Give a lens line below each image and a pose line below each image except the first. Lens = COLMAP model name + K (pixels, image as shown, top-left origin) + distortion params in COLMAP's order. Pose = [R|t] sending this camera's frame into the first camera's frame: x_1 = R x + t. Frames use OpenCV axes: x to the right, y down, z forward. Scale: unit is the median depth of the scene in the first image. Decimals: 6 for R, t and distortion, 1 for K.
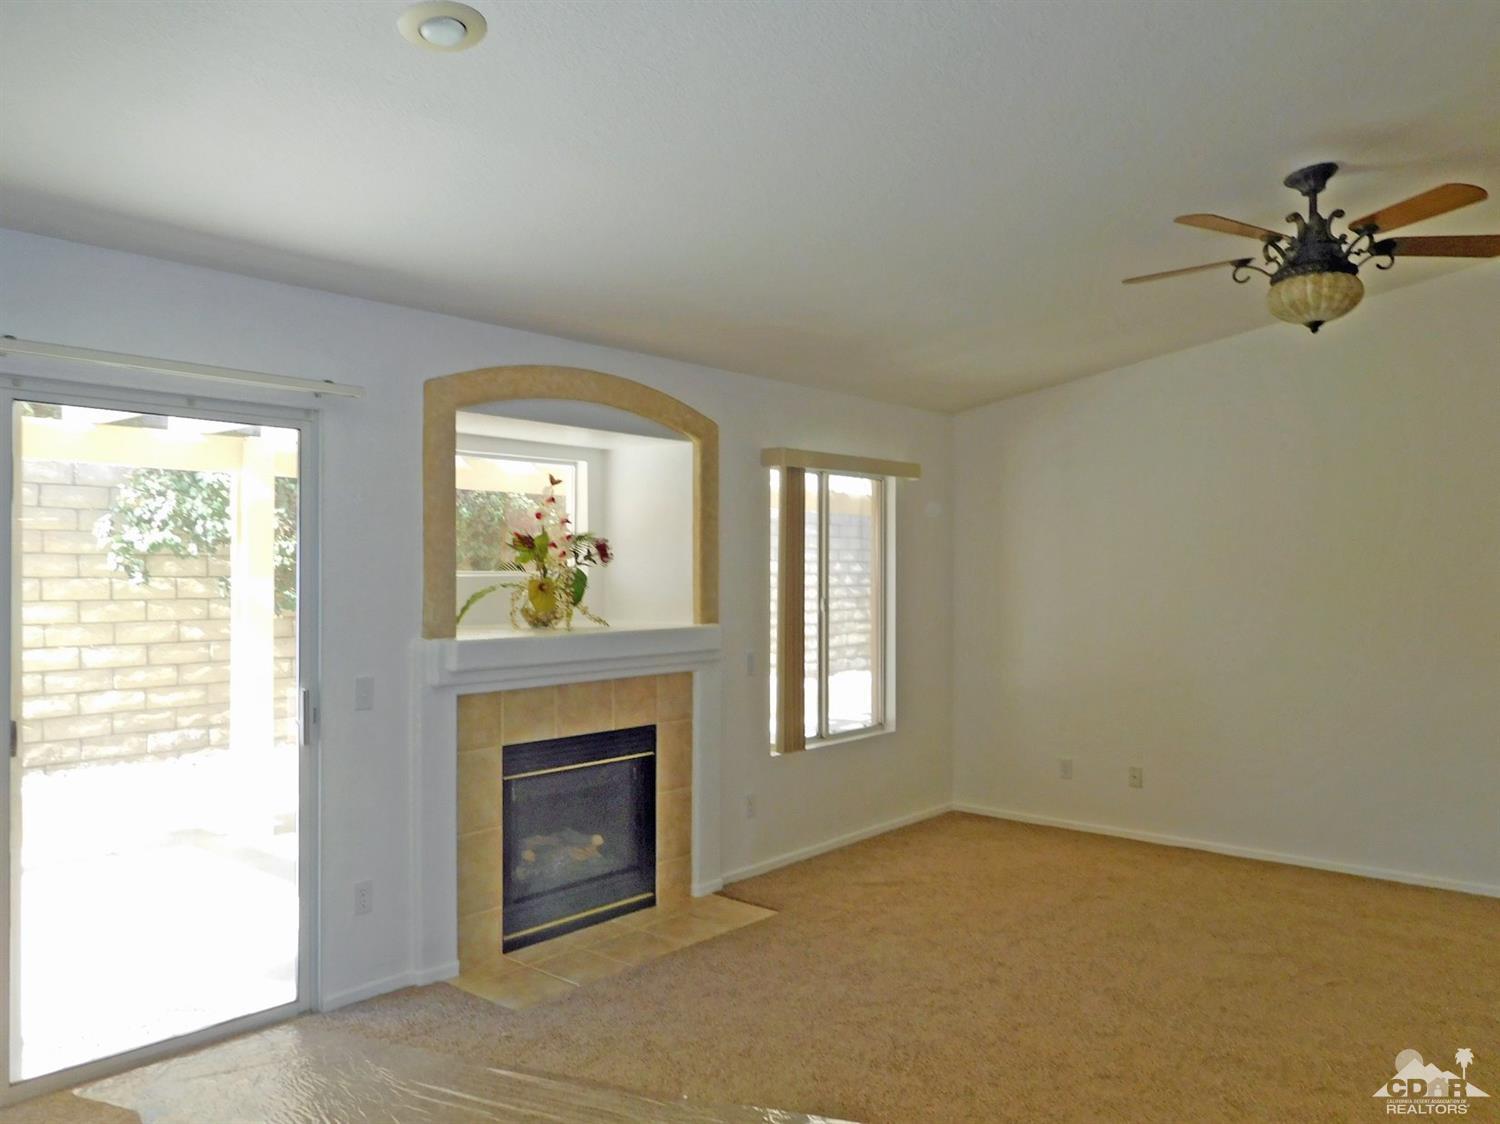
lens RADIAL K [[1118.6, 0, 757.2], [0, 1118.6, 562.2], [0, 0, 1]] dist [-0.012931, -0.019168]
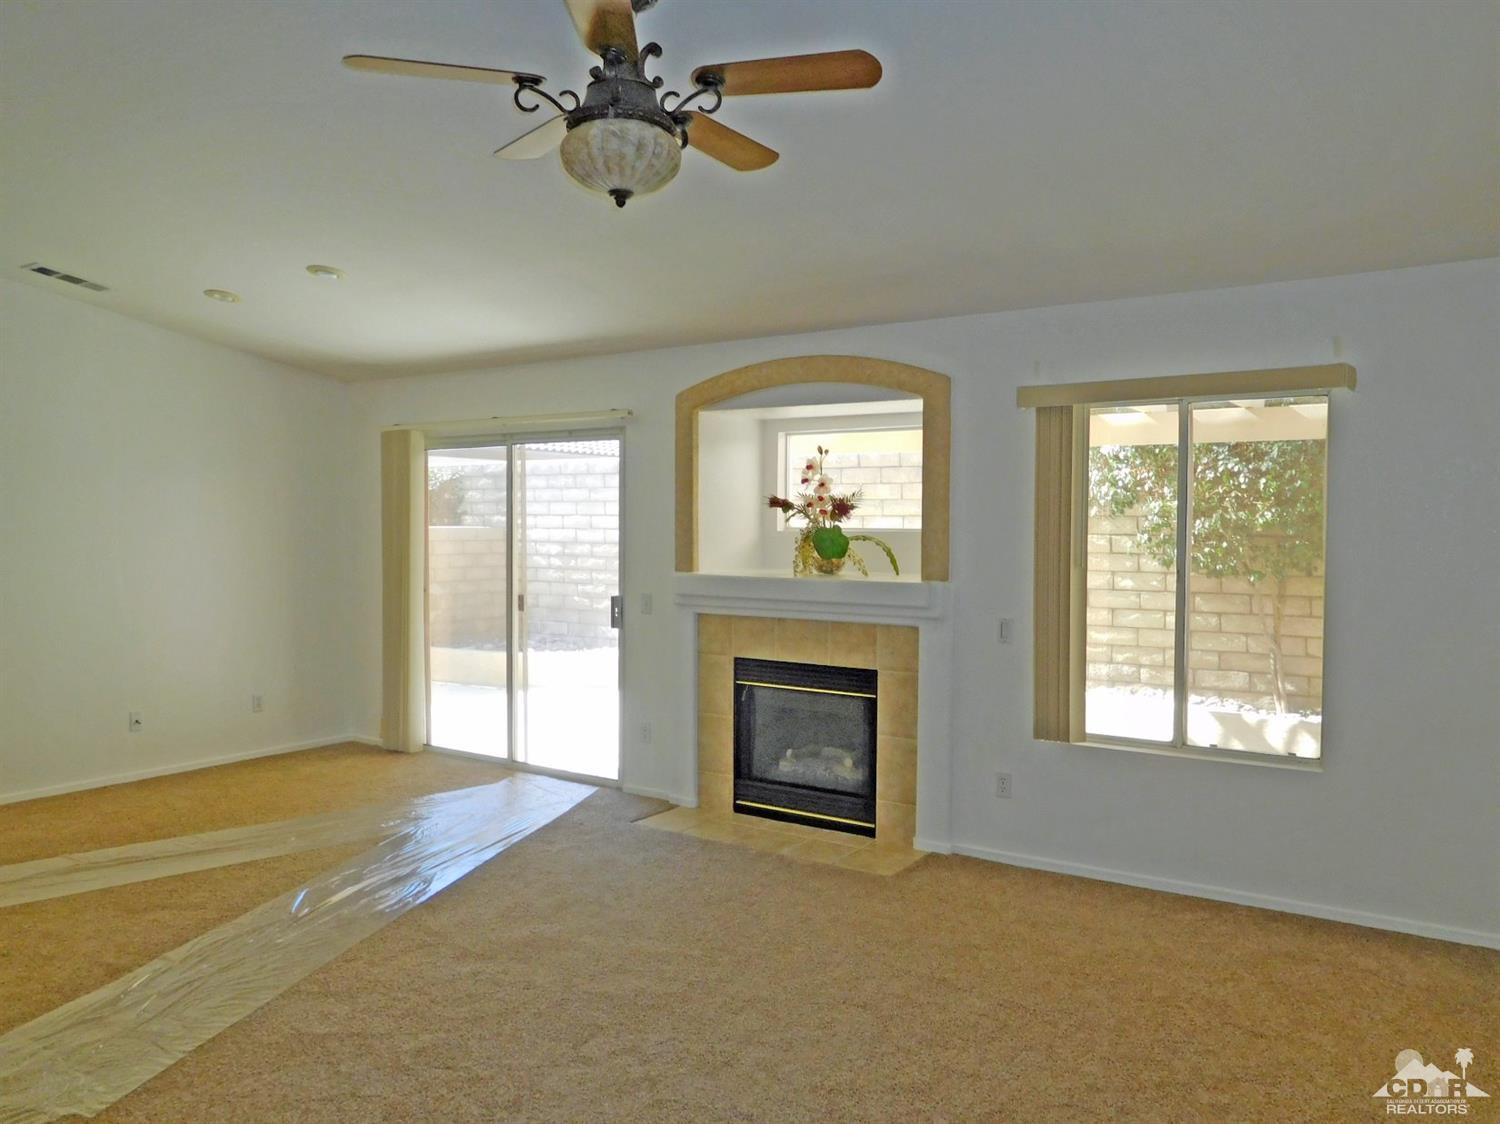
lens RADIAL K [[1118.6, 0, 751.1], [0, 1118.6, 552.1], [0, 0, 1]] dist [-0.012931, -0.019168]
pose [[0.106401, 0.023286, -0.994051, 0.981626], [-0.000870, 0.999728, 0.023326, 0.007166], [0.994323, -0.001617, 0.106392, 0.784104]]
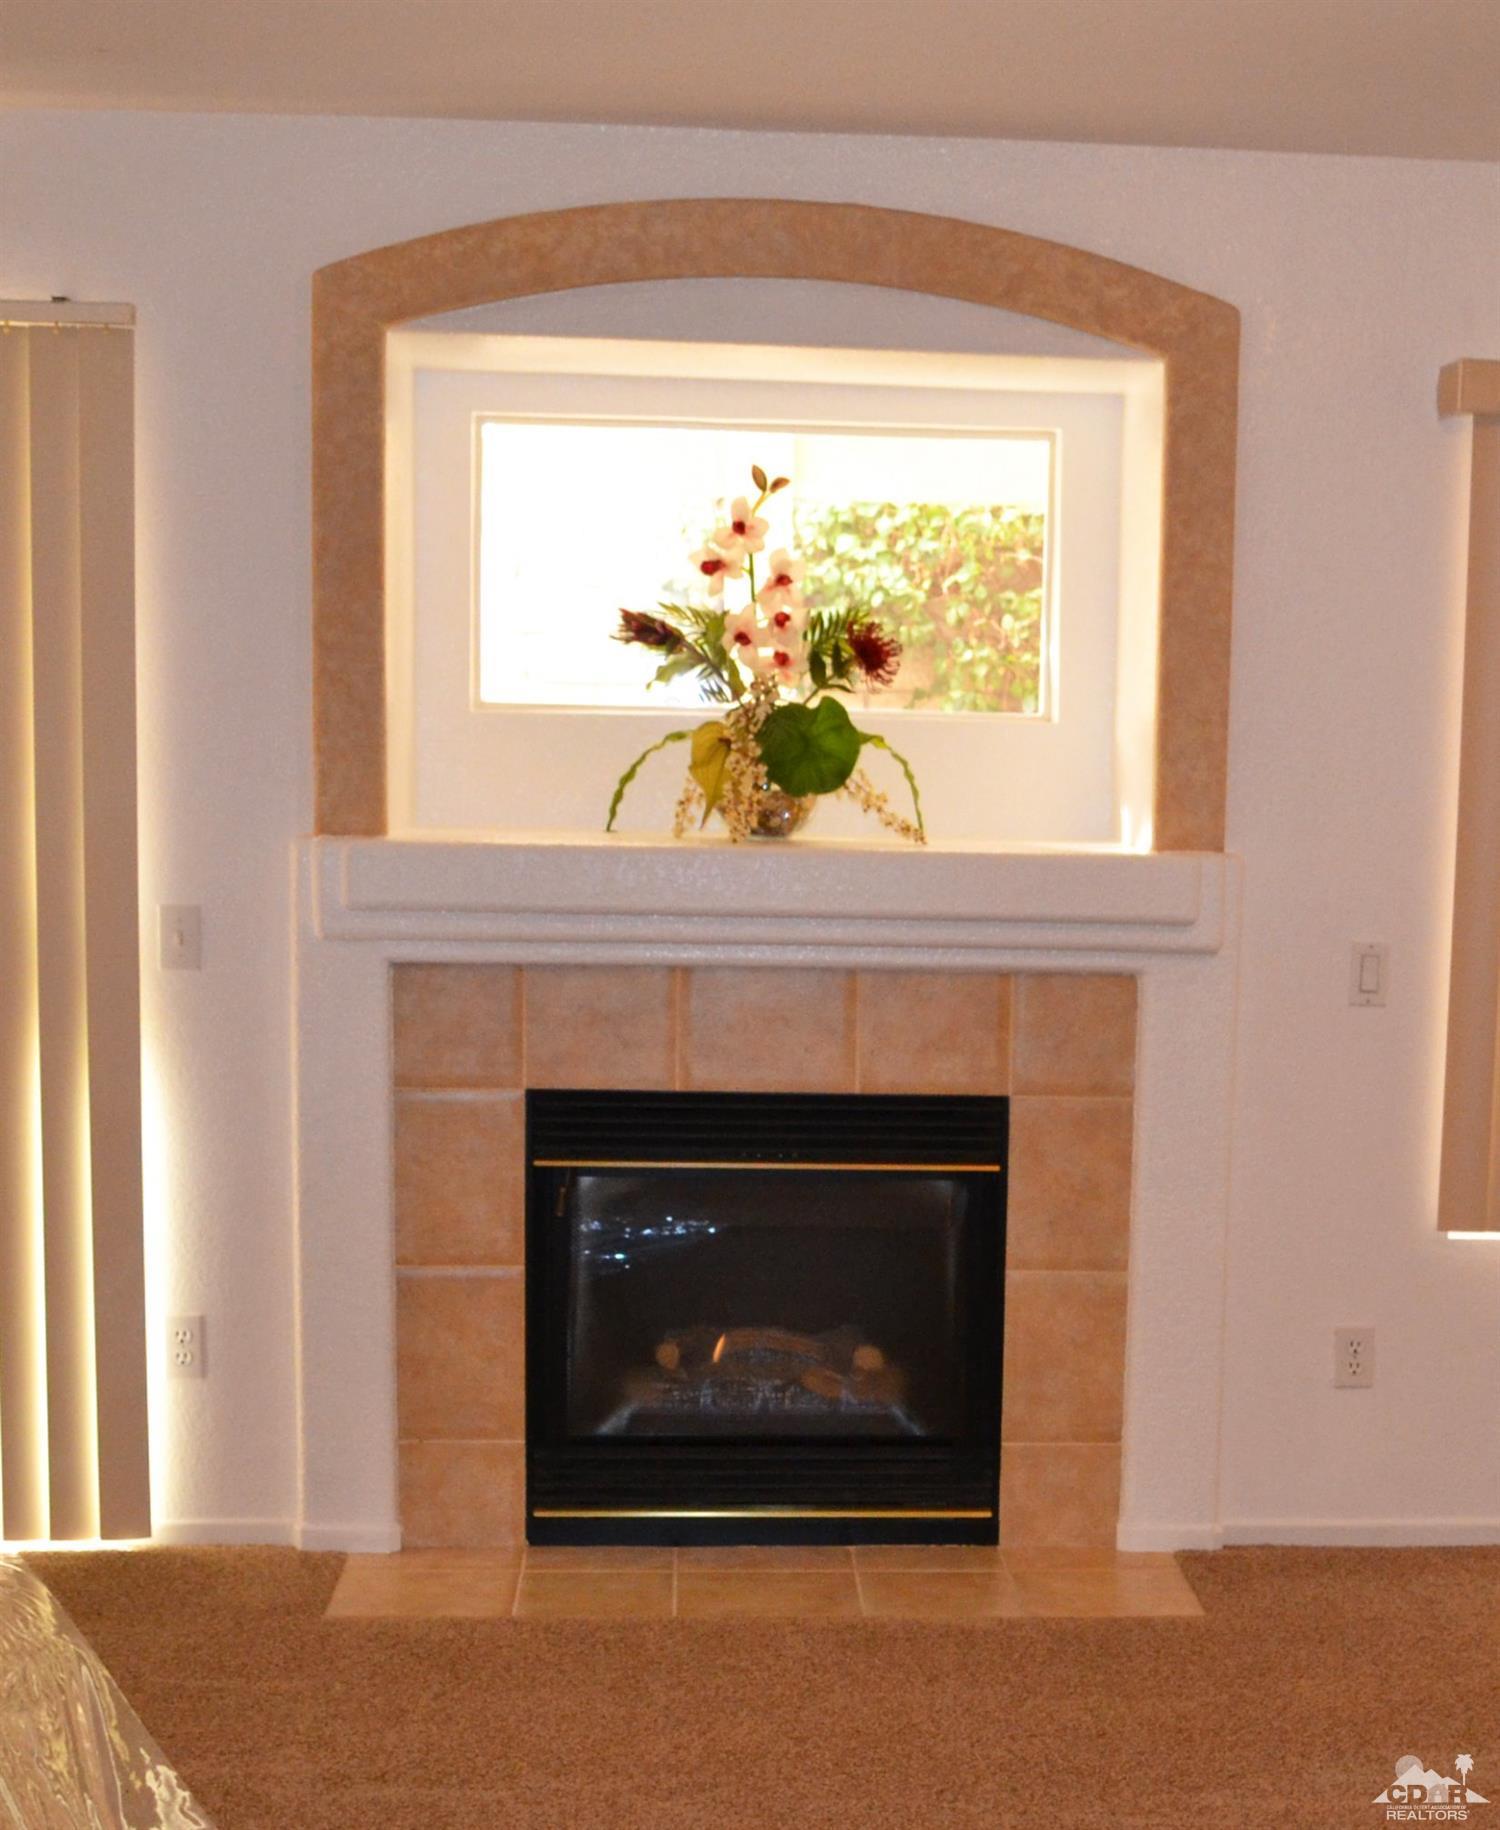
lens RADIAL K [[2375.8, 0, 751.2], [0, 2375.8, 922.2], [0, 0, 1]] dist [-0.036607, 0.000000]
pose [[0.695606, 0.068723, -0.715129, 0.451215], [-0.018473, 0.996796, 0.077822, 0.020944], [0.718186, -0.040923, 0.694647, 0.365916]]
